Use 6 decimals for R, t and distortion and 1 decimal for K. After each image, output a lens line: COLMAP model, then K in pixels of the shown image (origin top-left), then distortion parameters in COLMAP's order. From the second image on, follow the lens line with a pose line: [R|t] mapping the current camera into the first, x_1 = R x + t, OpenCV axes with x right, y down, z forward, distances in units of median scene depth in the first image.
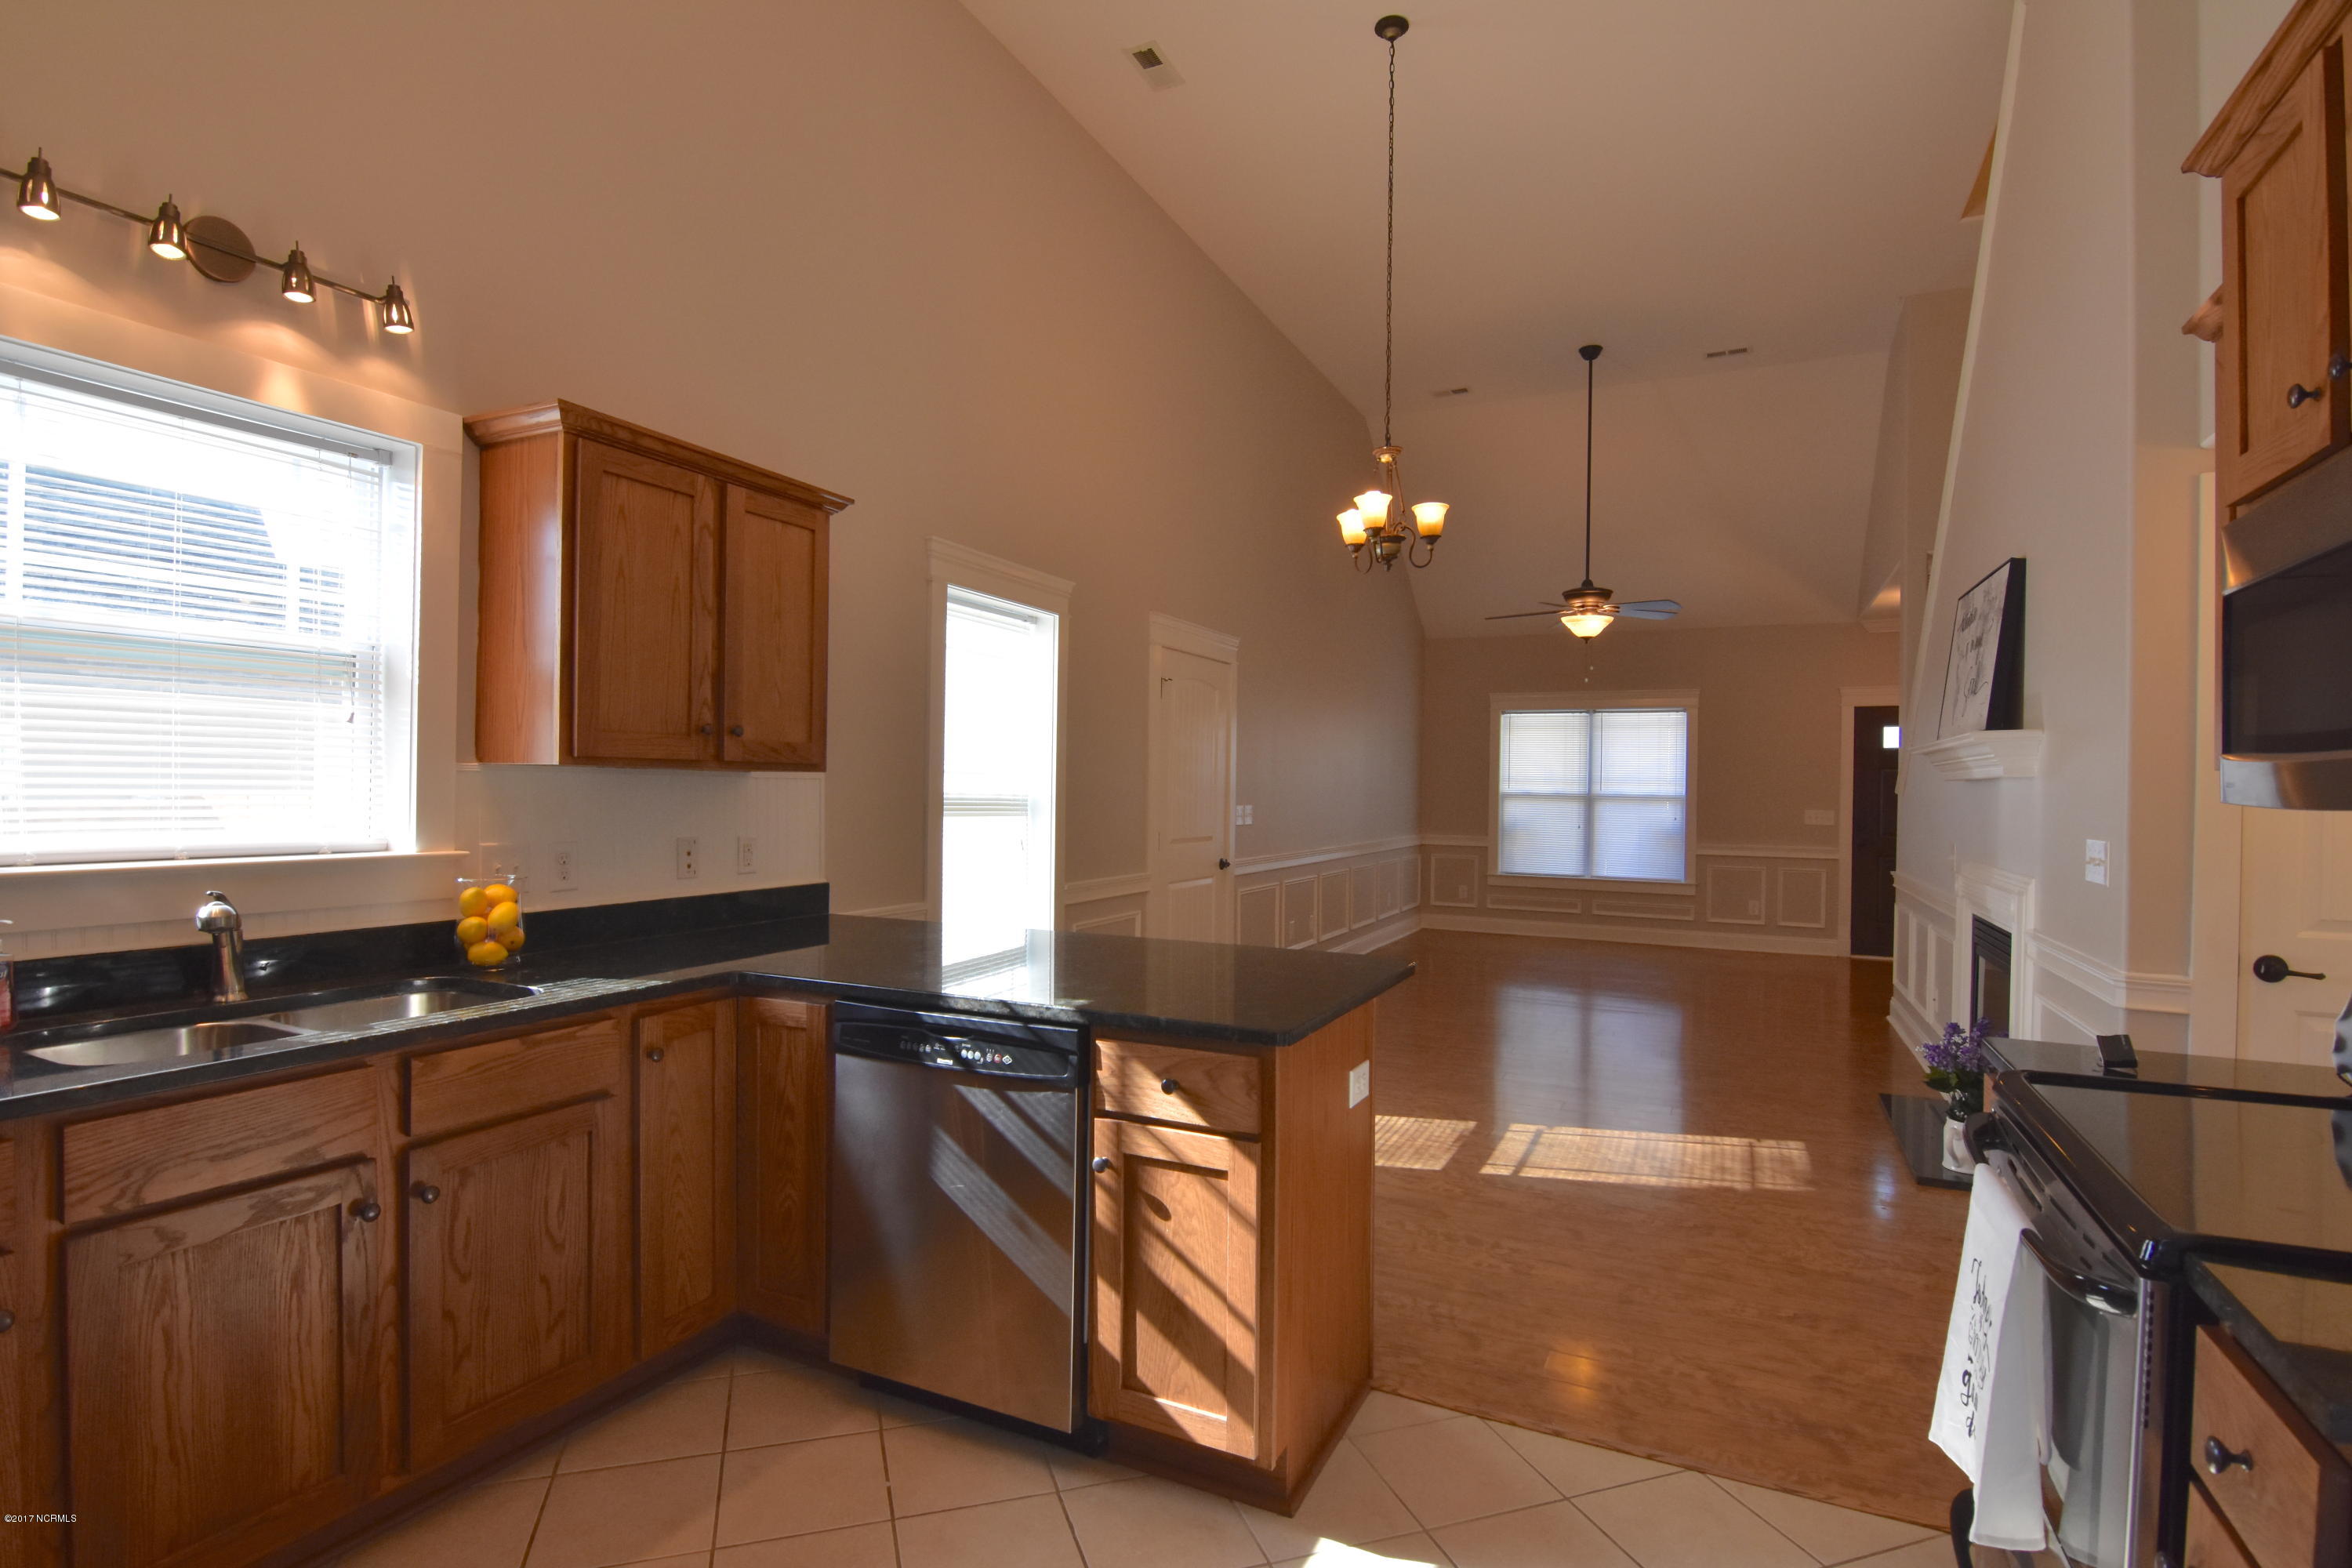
lens RADIAL K [[1137.1, 0, 1162.2], [0, 1137.1, 786.7], [0, 0, 1]] dist [-0.005448, -0.009939]
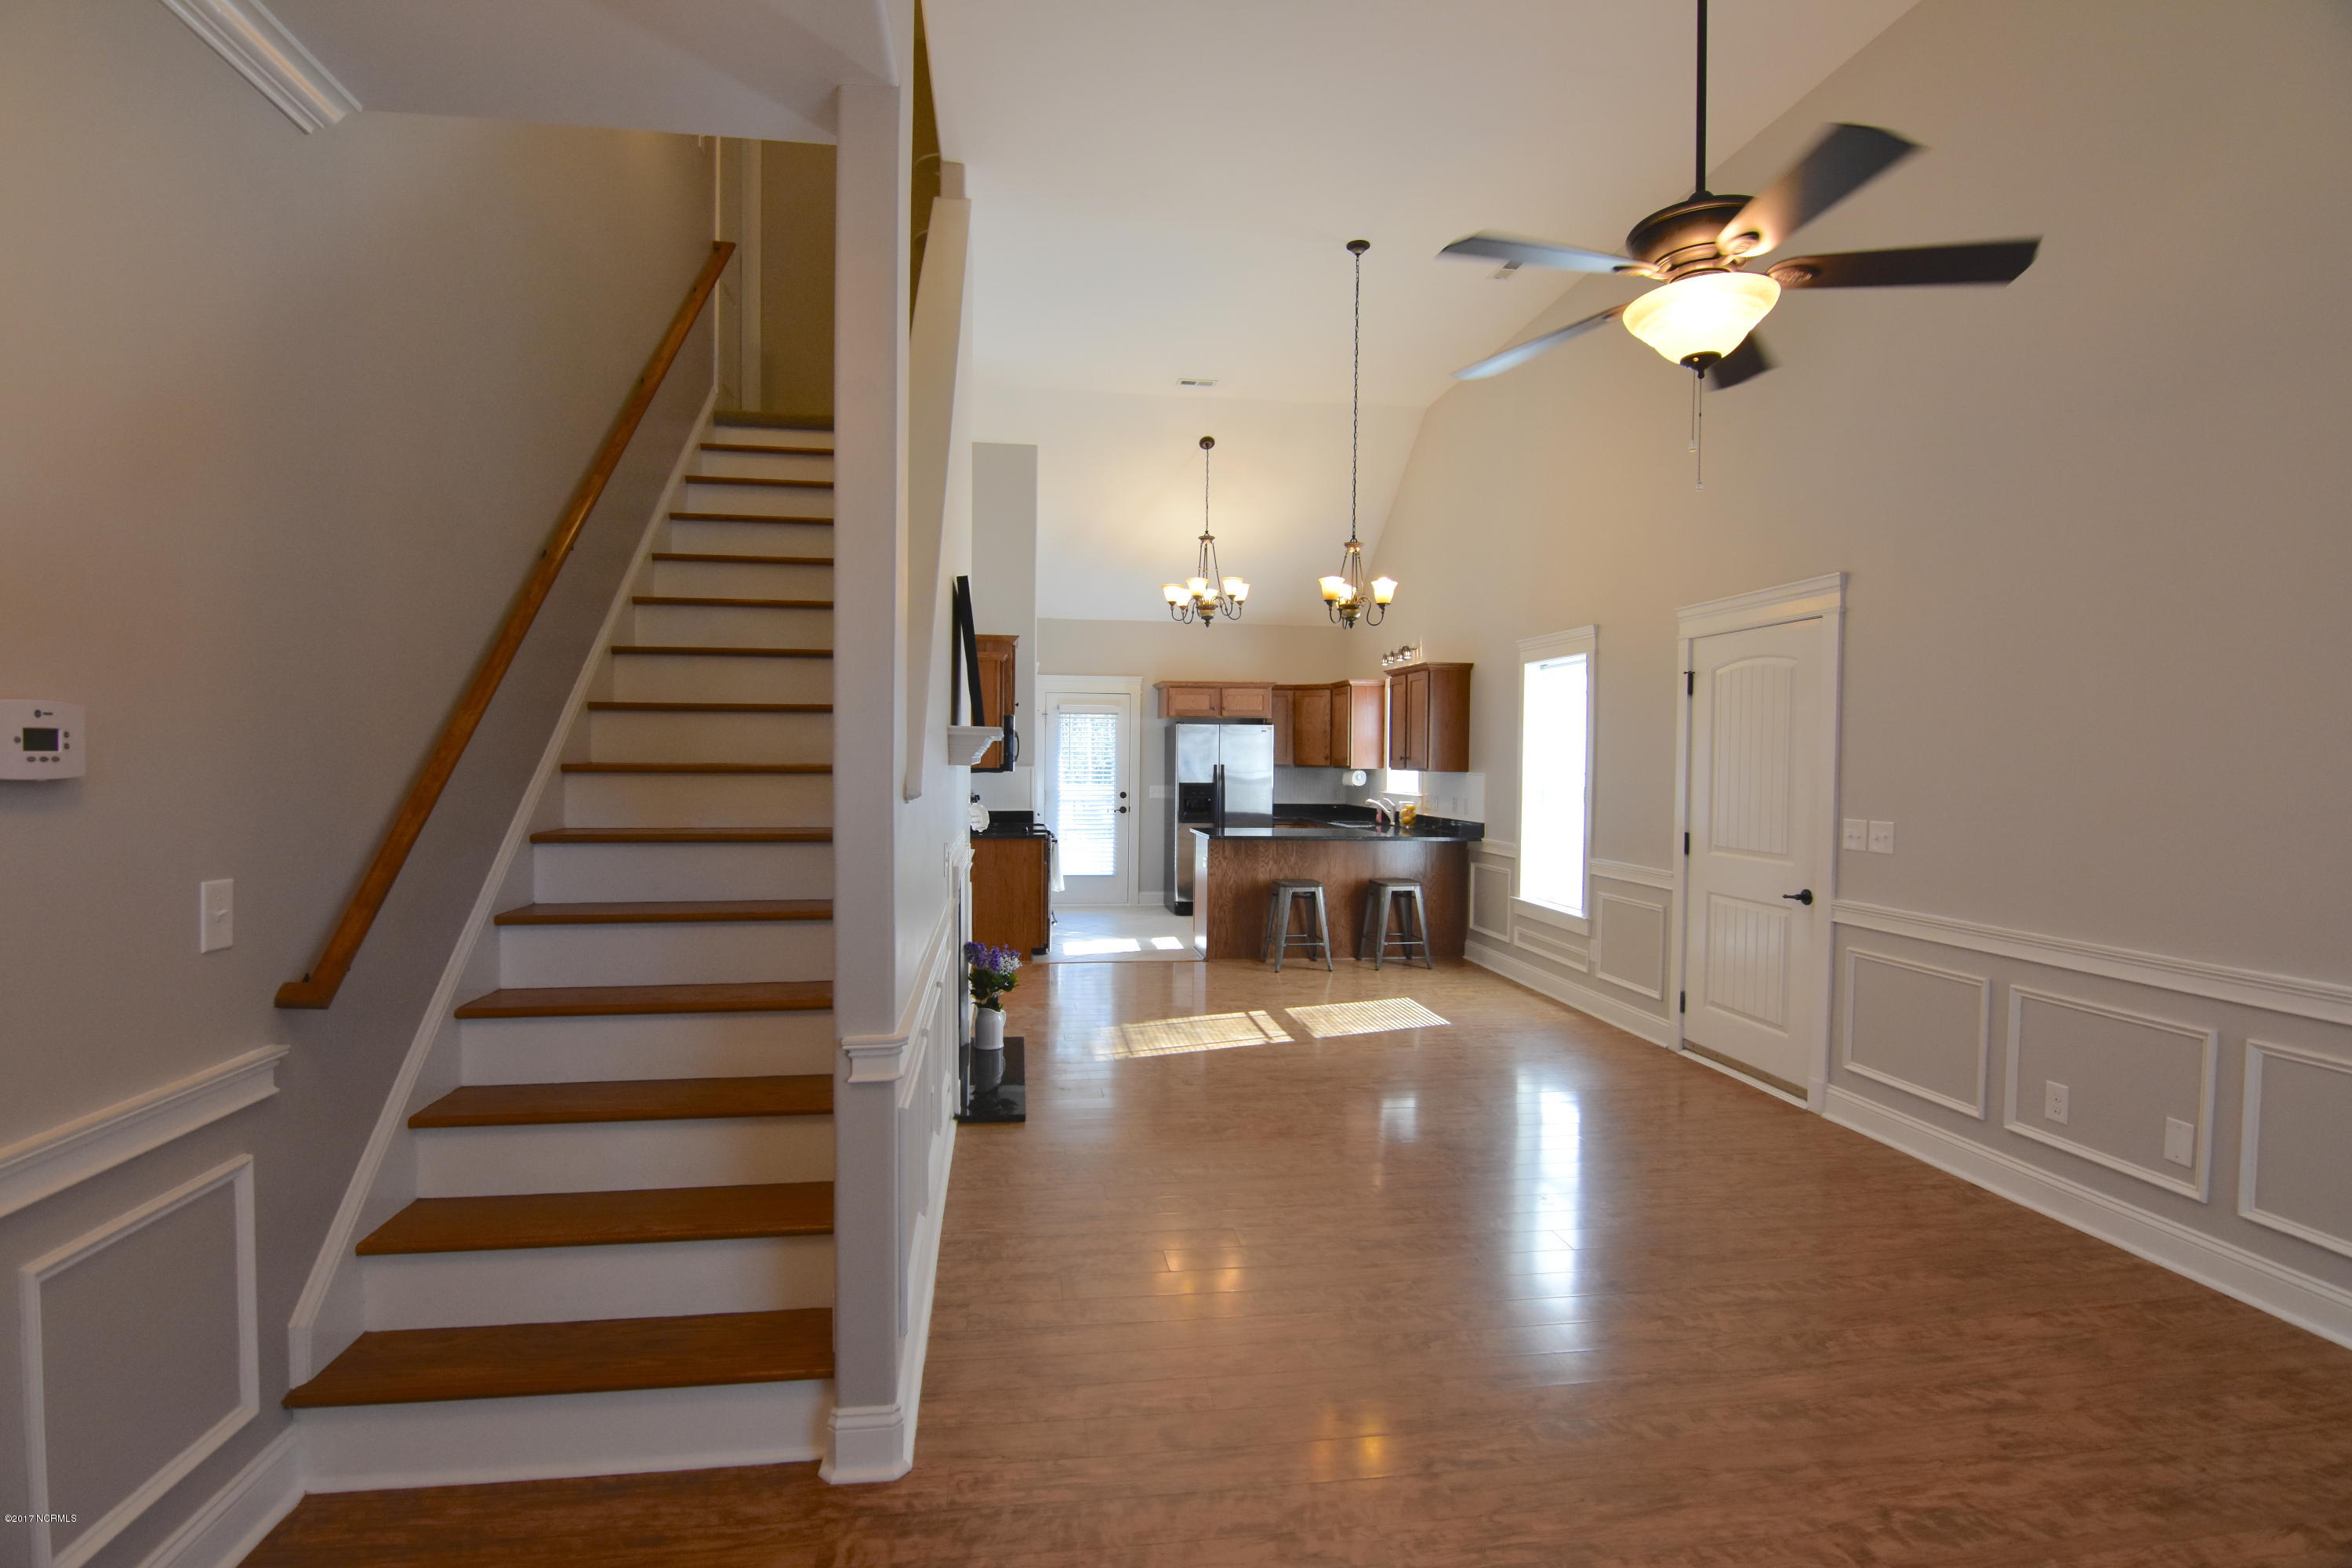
lens RADIAL K [[1137.1, 0, 1165.3], [0, 1137.1, 786.0], [0, 0, 1]] dist [-0.005448, -0.009939]
pose [[-0.824497, -0.009687, -0.565784, 1.297190], [-0.023741, 0.999565, 0.017483, -0.009445], [0.565368, 0.027847, -0.824368, 2.209983]]
